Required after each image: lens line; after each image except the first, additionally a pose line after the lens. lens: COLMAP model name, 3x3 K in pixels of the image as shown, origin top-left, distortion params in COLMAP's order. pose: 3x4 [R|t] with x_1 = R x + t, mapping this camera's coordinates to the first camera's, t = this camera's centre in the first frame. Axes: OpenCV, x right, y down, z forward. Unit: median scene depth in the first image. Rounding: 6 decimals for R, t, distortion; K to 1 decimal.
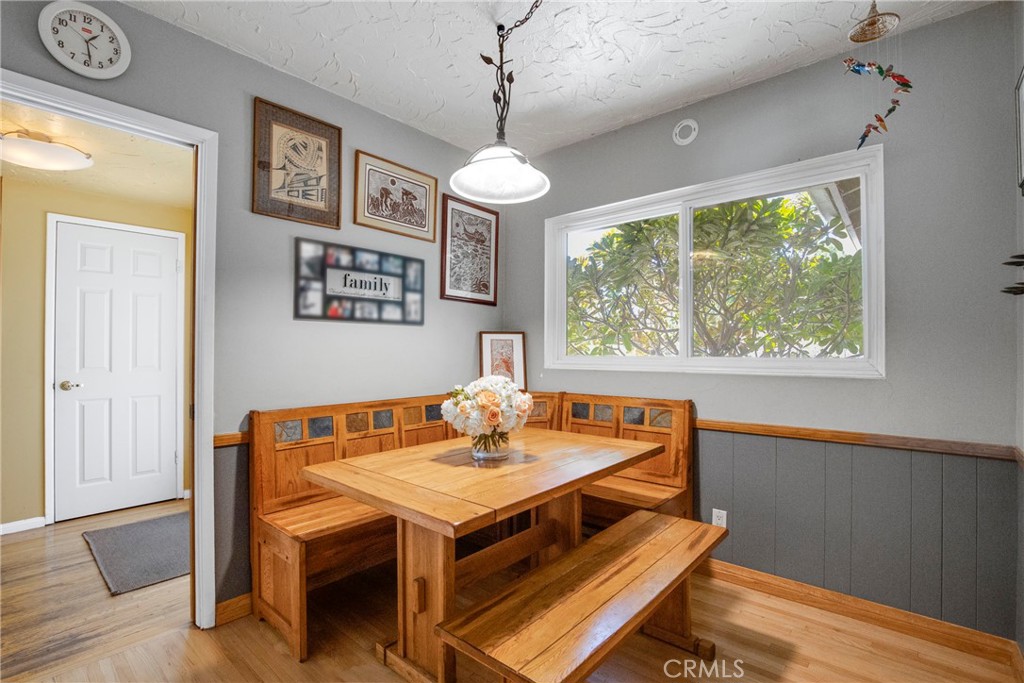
lens RADIAL K [[470.5, 0, 512.0], [0, 470.5, 341.5], [0, 0, 1]] dist [-0.042122, 0.008848]
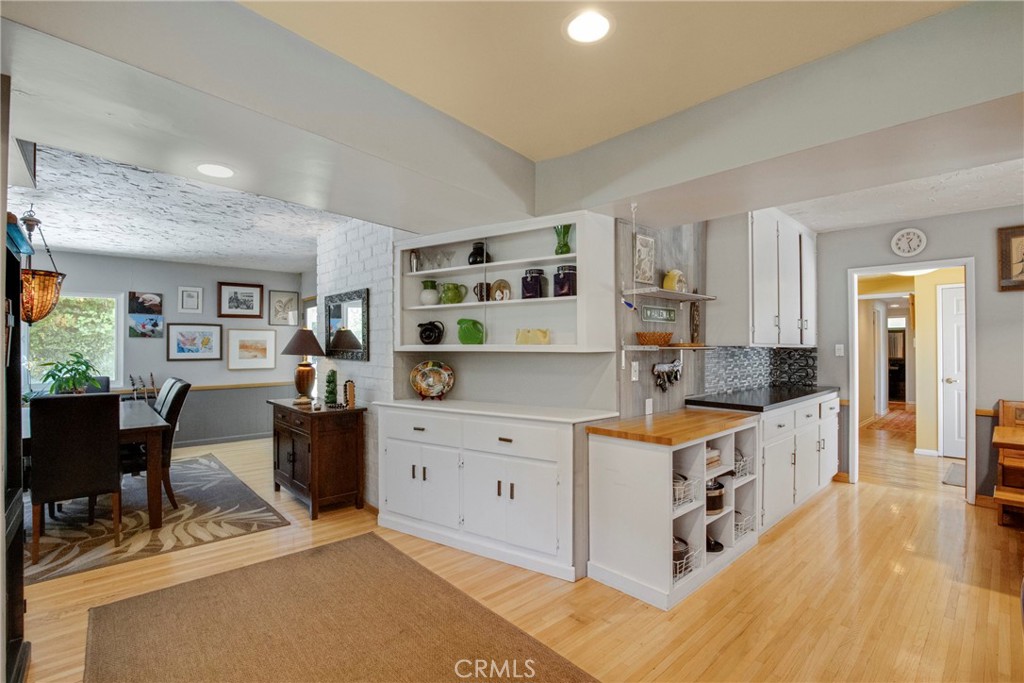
lens RADIAL K [[470.5, 0, 512.0], [0, 470.5, 341.5], [0, 0, 1]] dist [-0.042122, 0.008848]
pose [[-0.113014, -0.006797, -0.993570, 1.495780], [0.013796, 0.999869, -0.008409, -0.096486], [0.993498, -0.014657, -0.112906, -0.748186]]
